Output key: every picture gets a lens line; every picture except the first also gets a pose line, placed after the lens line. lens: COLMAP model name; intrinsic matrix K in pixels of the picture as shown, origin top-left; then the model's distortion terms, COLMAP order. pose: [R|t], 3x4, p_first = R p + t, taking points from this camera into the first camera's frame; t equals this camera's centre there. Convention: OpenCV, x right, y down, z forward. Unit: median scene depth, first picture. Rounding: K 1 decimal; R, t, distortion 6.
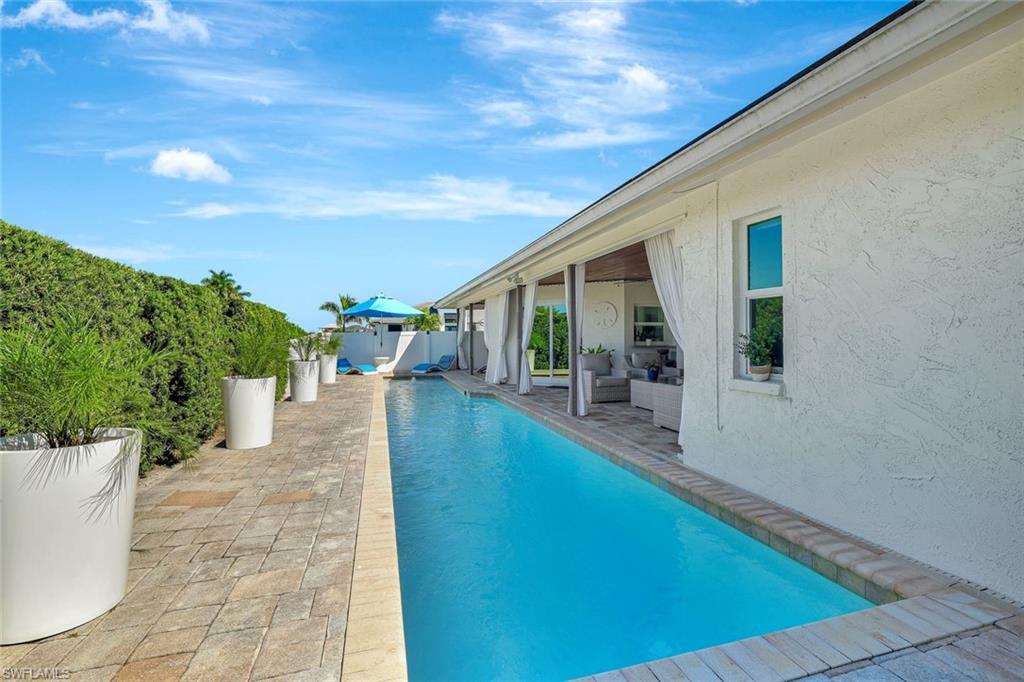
lens RADIAL K [[444.8, 0, 510.2], [0, 444.8, 342.6], [0, 0, 1]] dist [-0.023187, 0.007197]
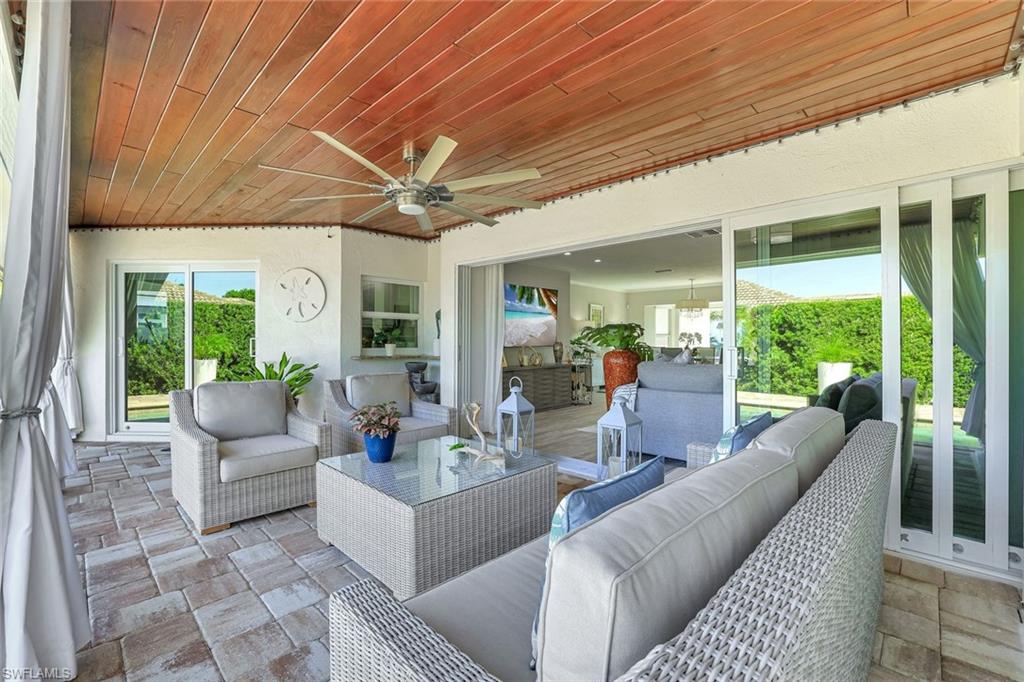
lens RADIAL K [[444.8, 0, 512.3], [0, 444.8, 338.8], [0, 0, 1]] dist [-0.023187, 0.007197]
pose [[0.870960, 0.003339, 0.491342, 0.132060], [-0.000835, 0.999986, -0.005316, -0.008136], [-0.491352, 0.004219, 0.870951, 0.344934]]
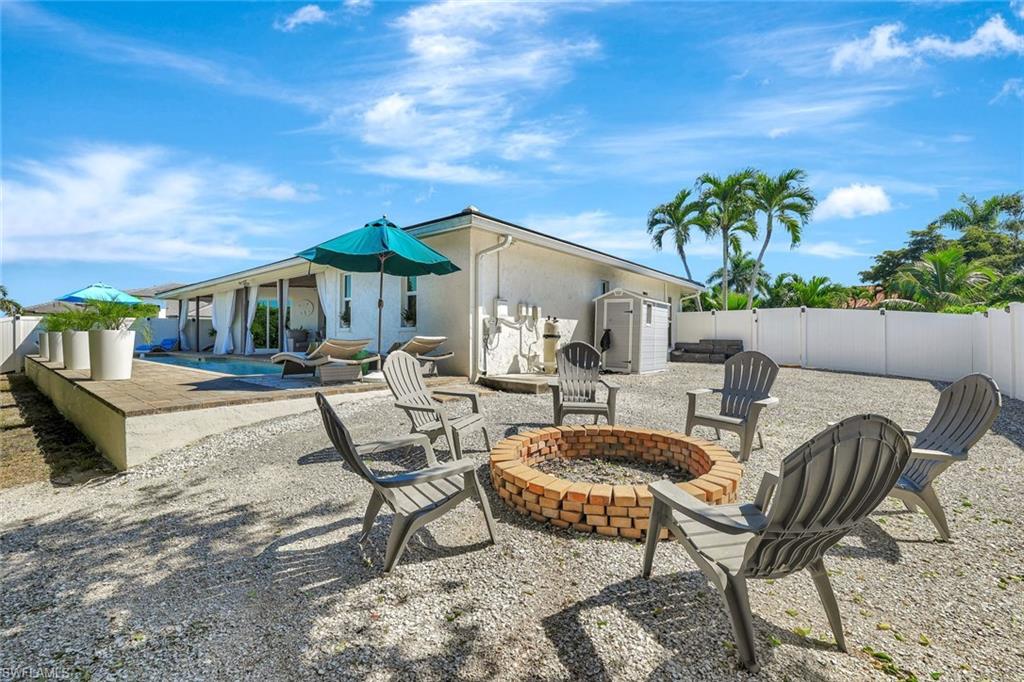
lens RADIAL K [[444.8, 0, 514.1], [0, 444.8, 343.5], [0, 0, 1]] dist [-0.023187, 0.007197]
pose [[0.824927, 0.007982, 0.565183, -0.092705], [-0.003283, 0.999951, -0.009330, 0.101488], [-0.565230, 0.005841, 0.824913, -1.001567]]
